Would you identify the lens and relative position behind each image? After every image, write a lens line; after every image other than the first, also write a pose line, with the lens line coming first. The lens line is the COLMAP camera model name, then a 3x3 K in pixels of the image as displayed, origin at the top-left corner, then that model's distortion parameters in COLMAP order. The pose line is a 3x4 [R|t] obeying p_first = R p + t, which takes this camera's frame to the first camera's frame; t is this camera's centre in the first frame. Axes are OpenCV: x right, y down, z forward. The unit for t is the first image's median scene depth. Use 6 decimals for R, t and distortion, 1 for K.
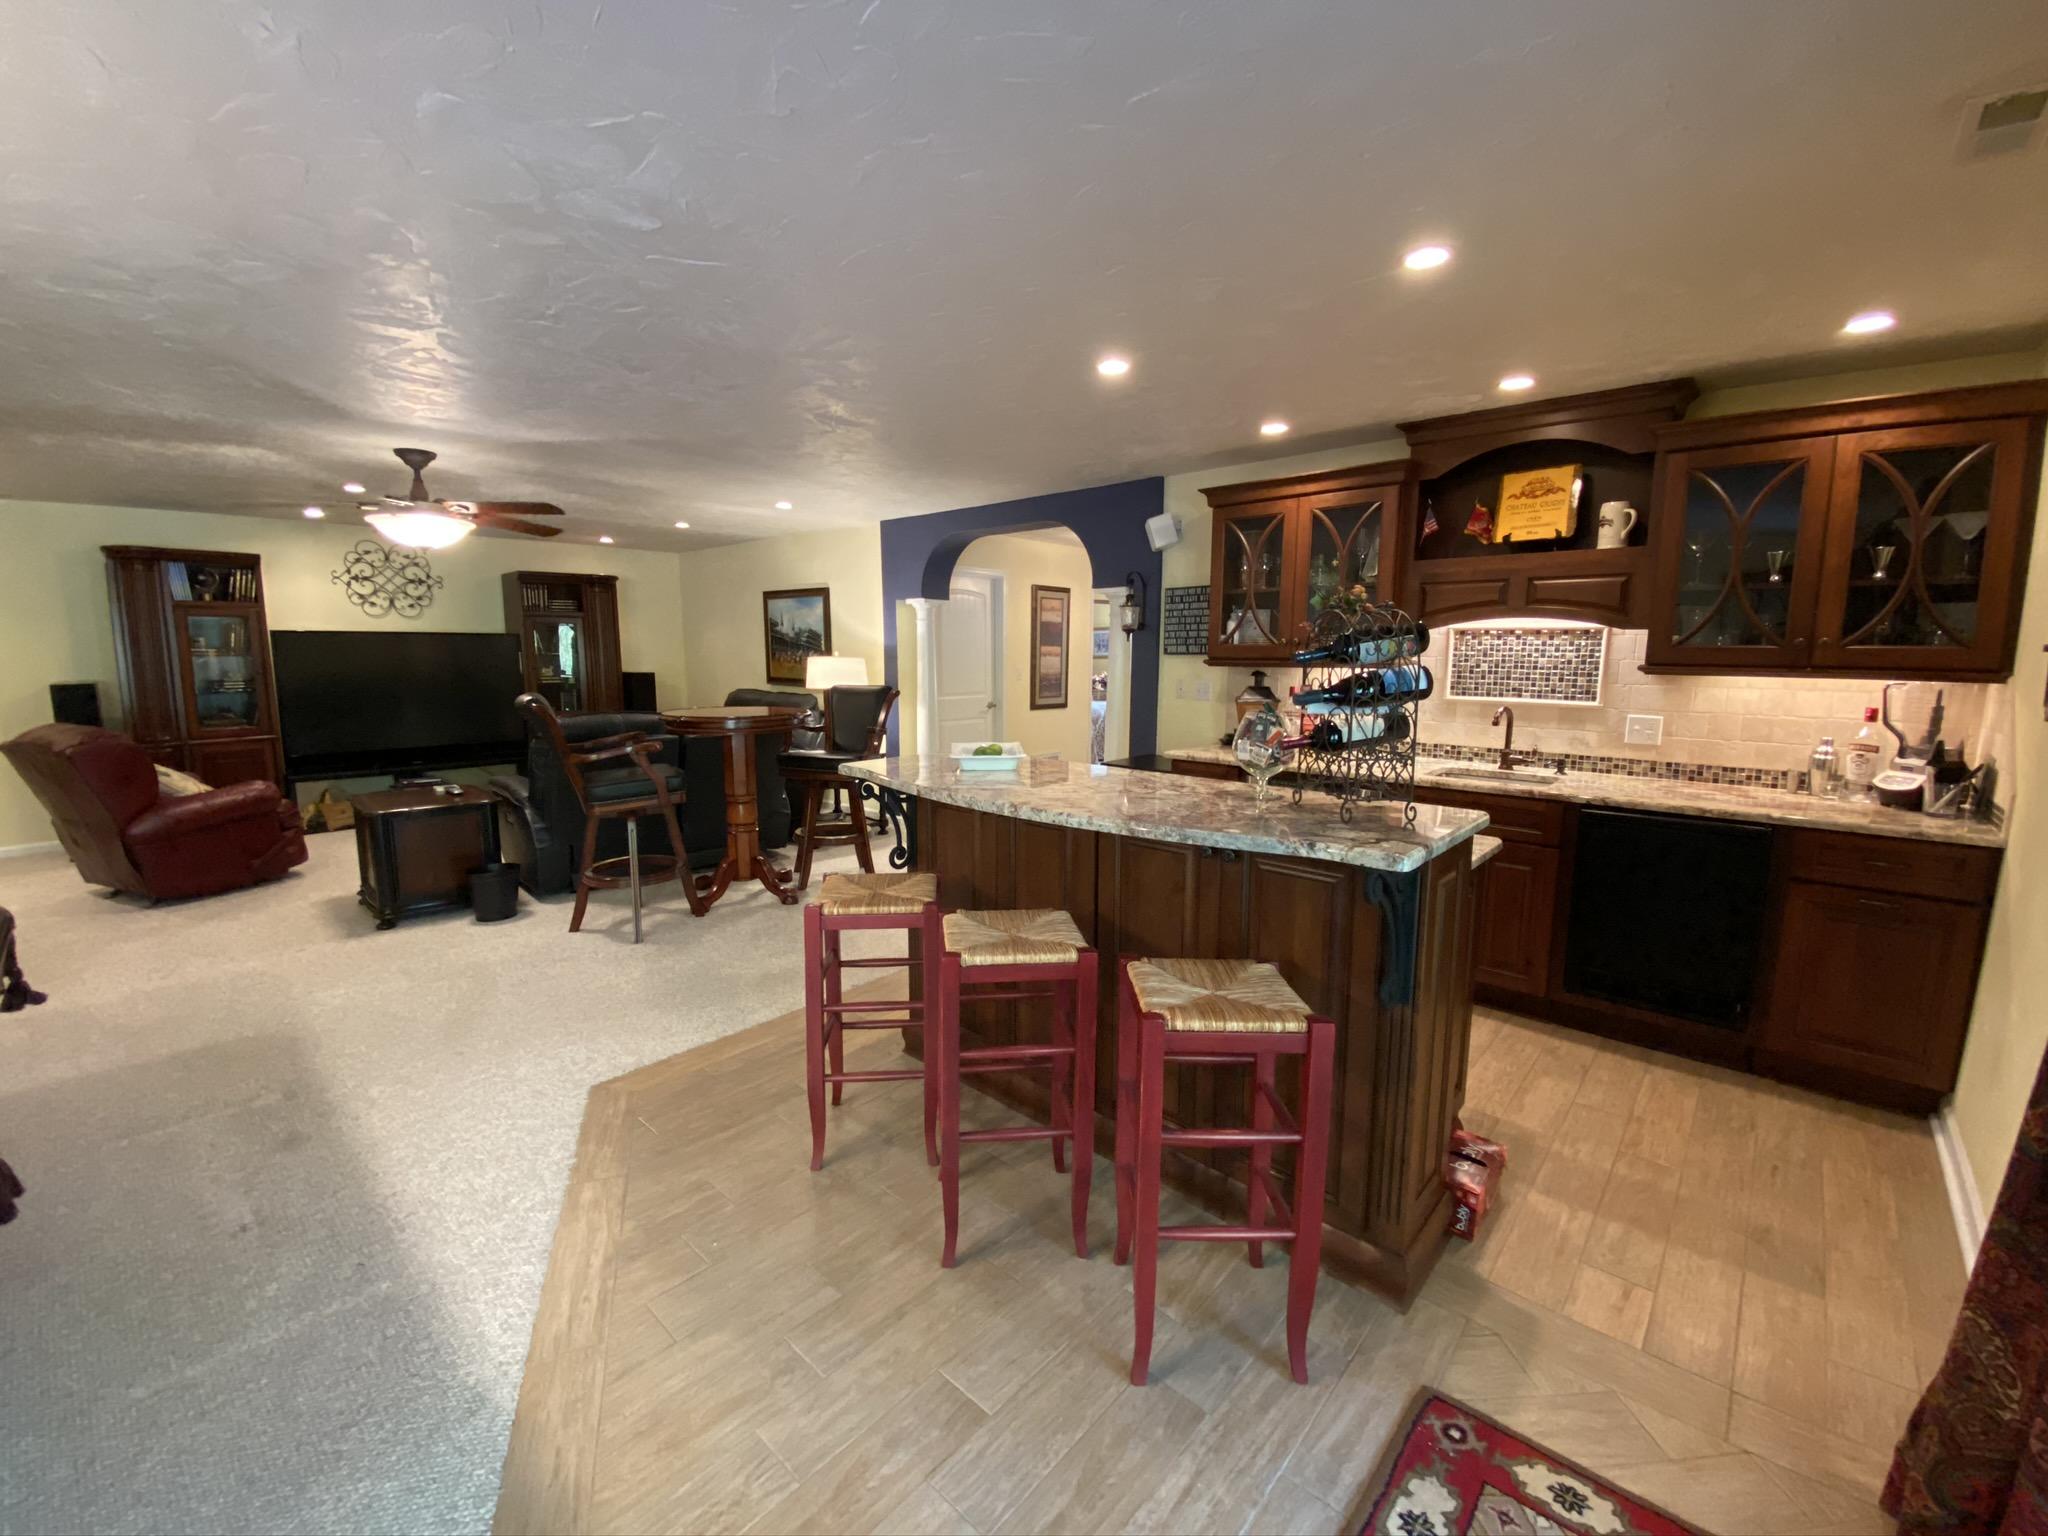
lens RADIAL K [[822.0, 0, 1017.2], [0, 822.0, 768.6], [0, 0, 1]] dist [0.019219, -0.020390]
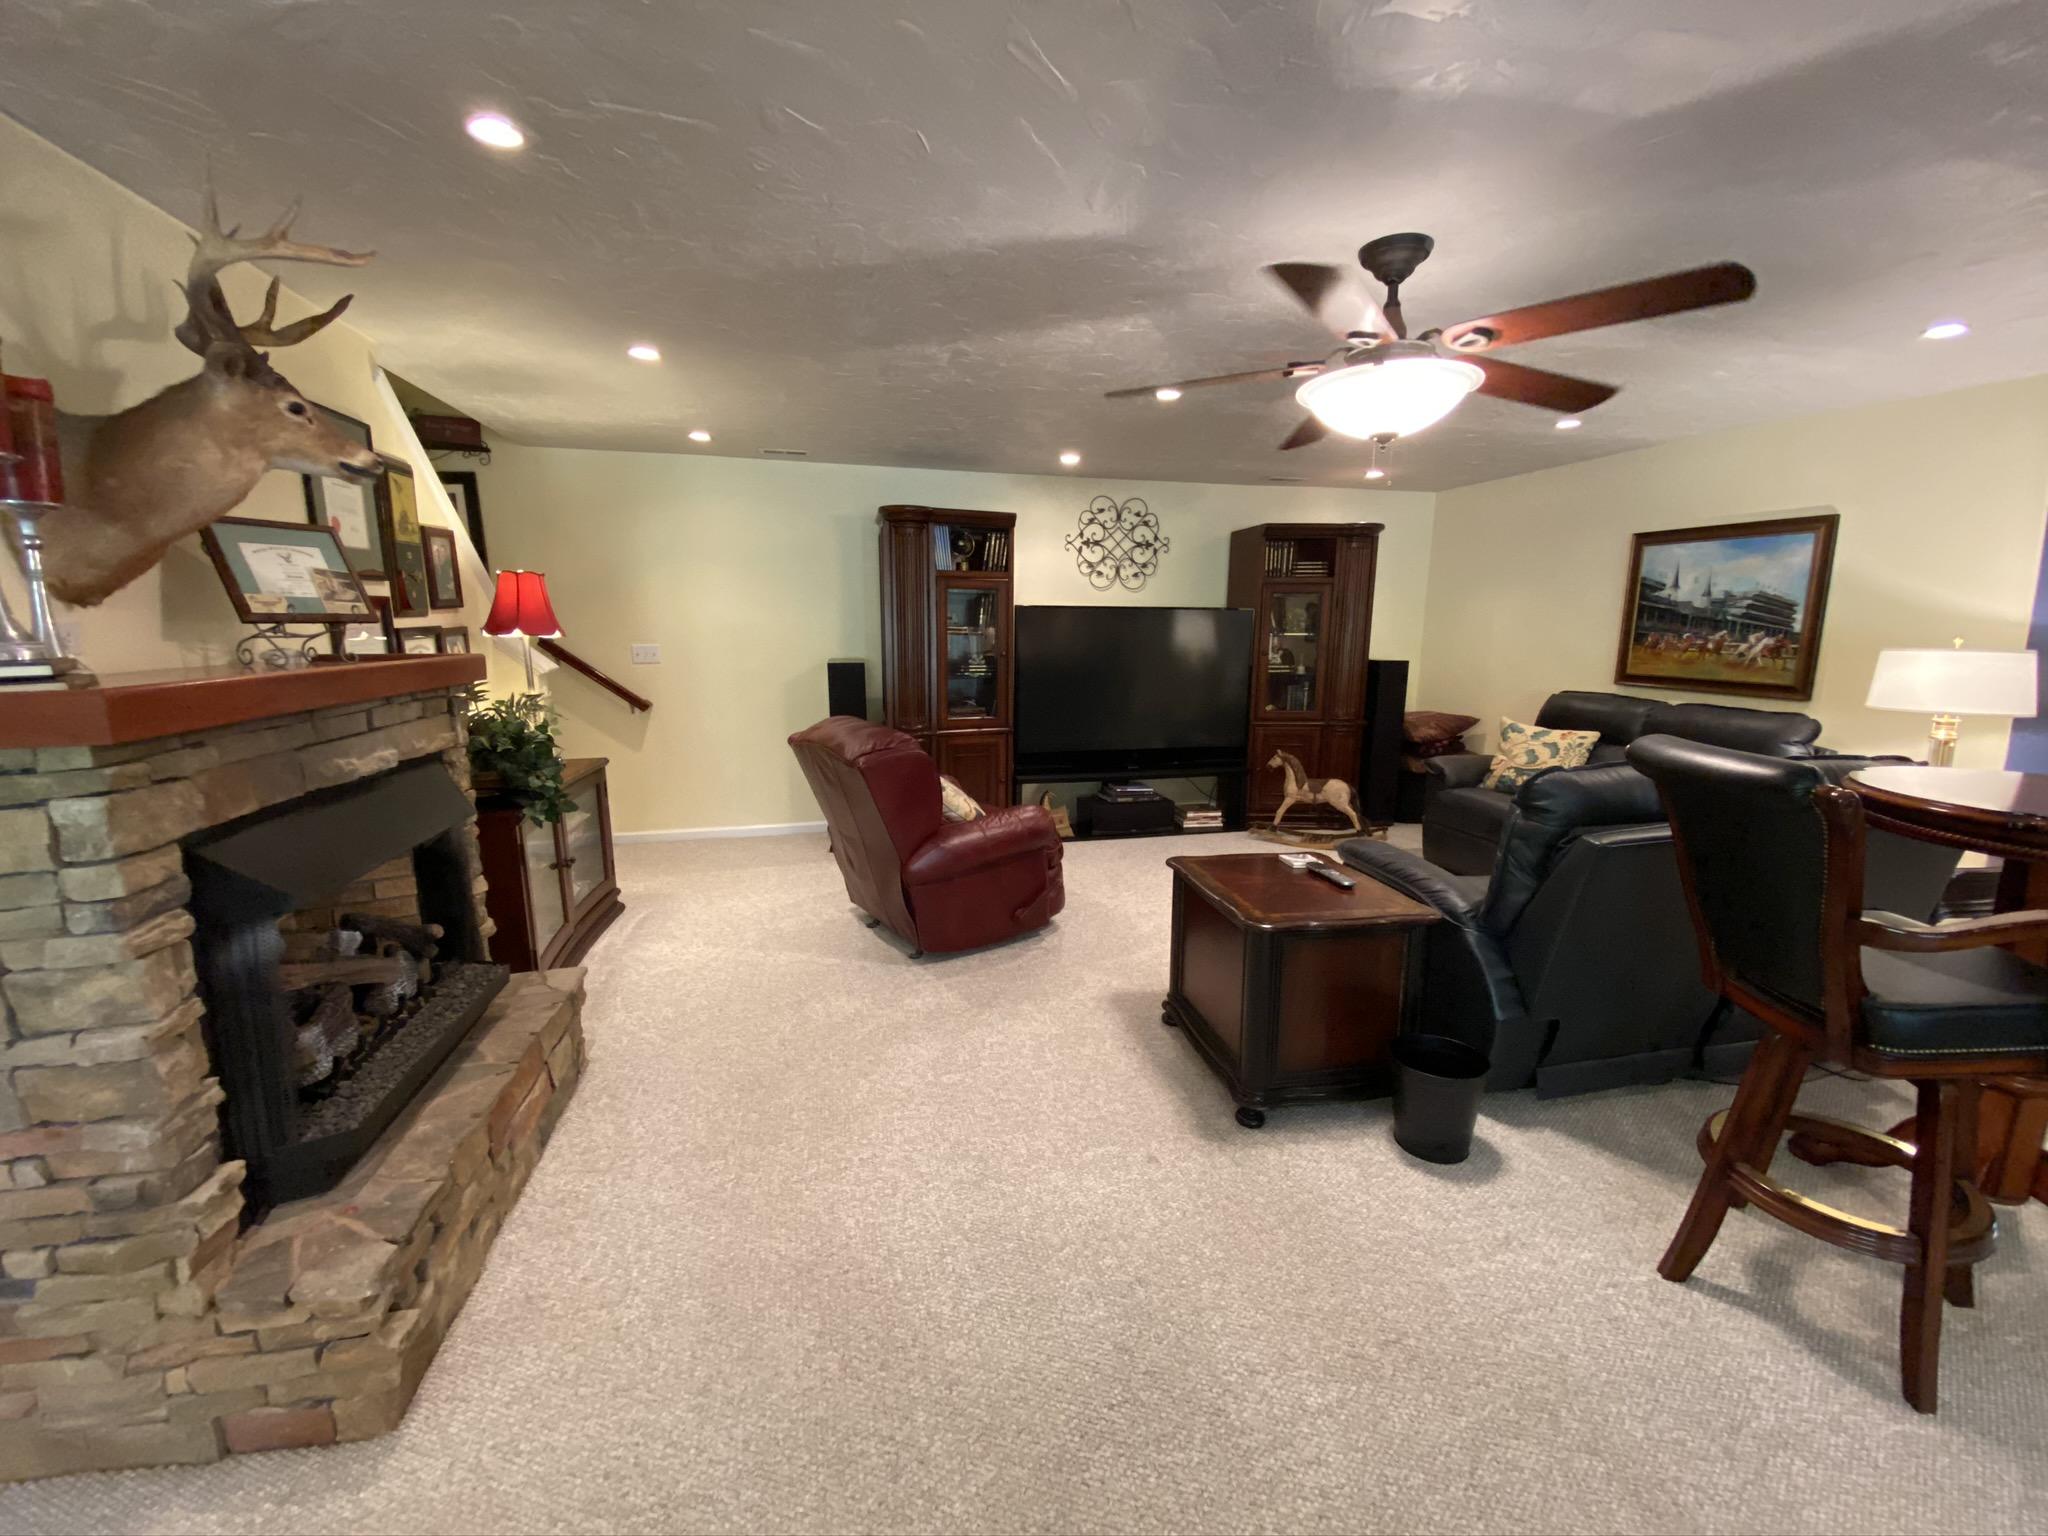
lens RADIAL K [[817.8, 0, 1027.1], [0, 817.8, 771.5], [0, 0, 1]] dist [0.031726, -0.026044]
pose [[0.827317, 0.100574, -0.552659, -0.586576], [-0.083882, 0.994930, 0.055489, -0.063873], [0.555438, 0.000451, 0.831558, 0.432056]]
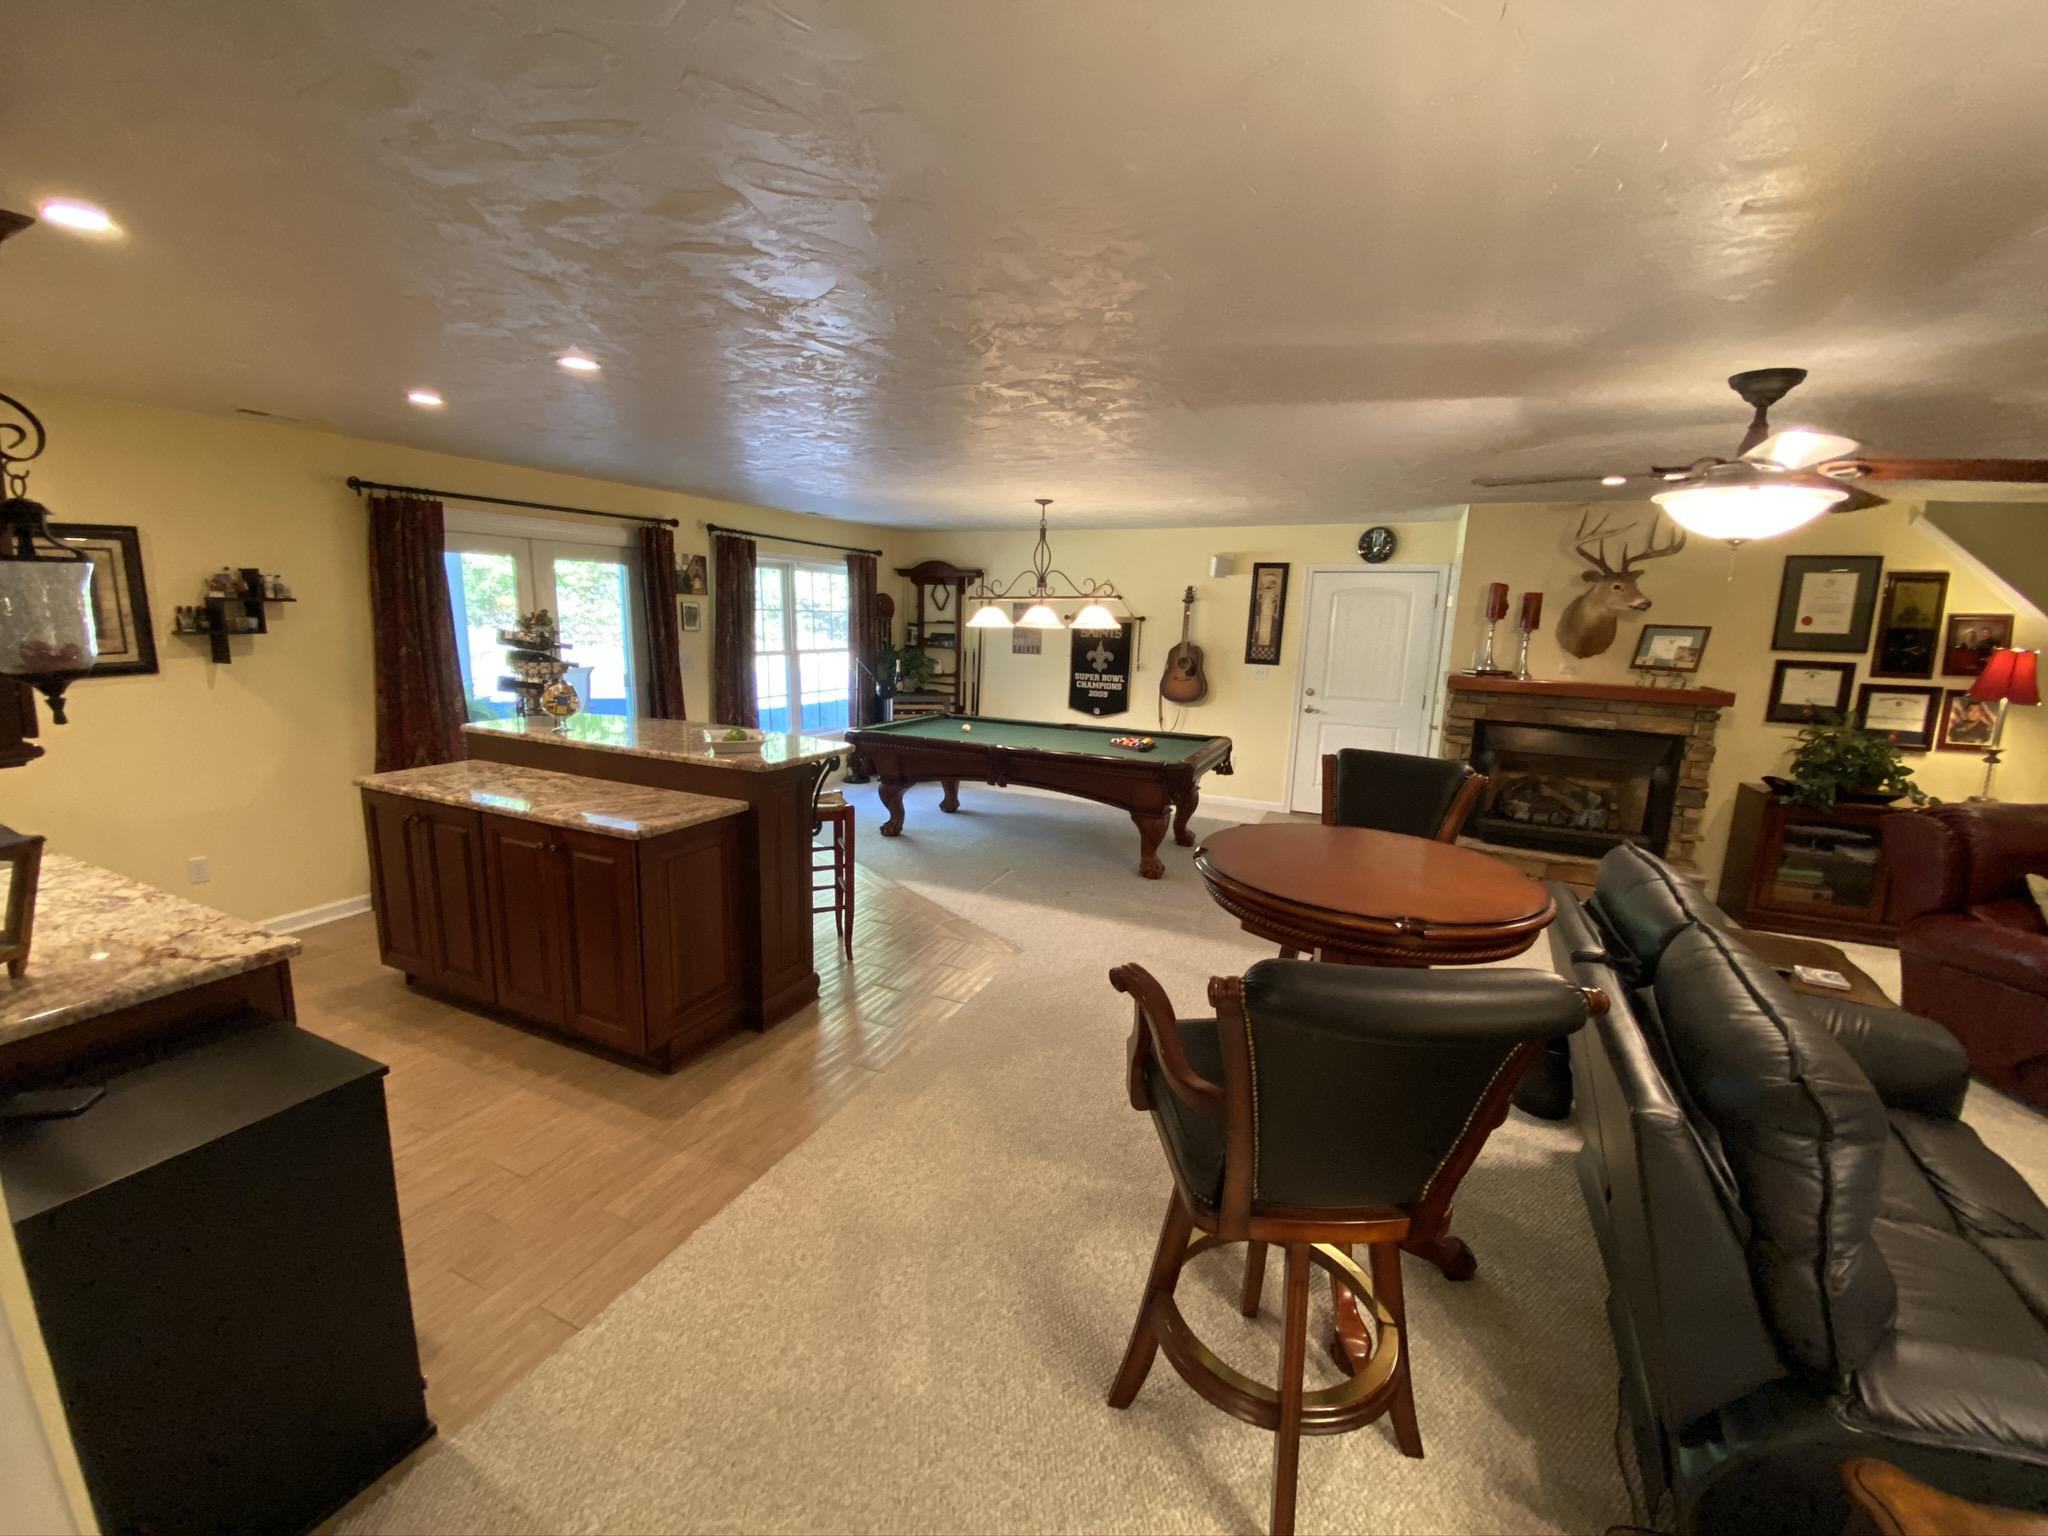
lens RADIAL K [[827.4, 0, 1024.3], [0, 827.4, 766.5], [0, 0, 1]] dist [0.019803, -0.019986]
pose [[-0.953040, 0.024570, -0.301846, -0.045480], [-0.075761, 0.945669, 0.316182, -0.258179], [0.293215, 0.324202, -0.899399, 1.423904]]
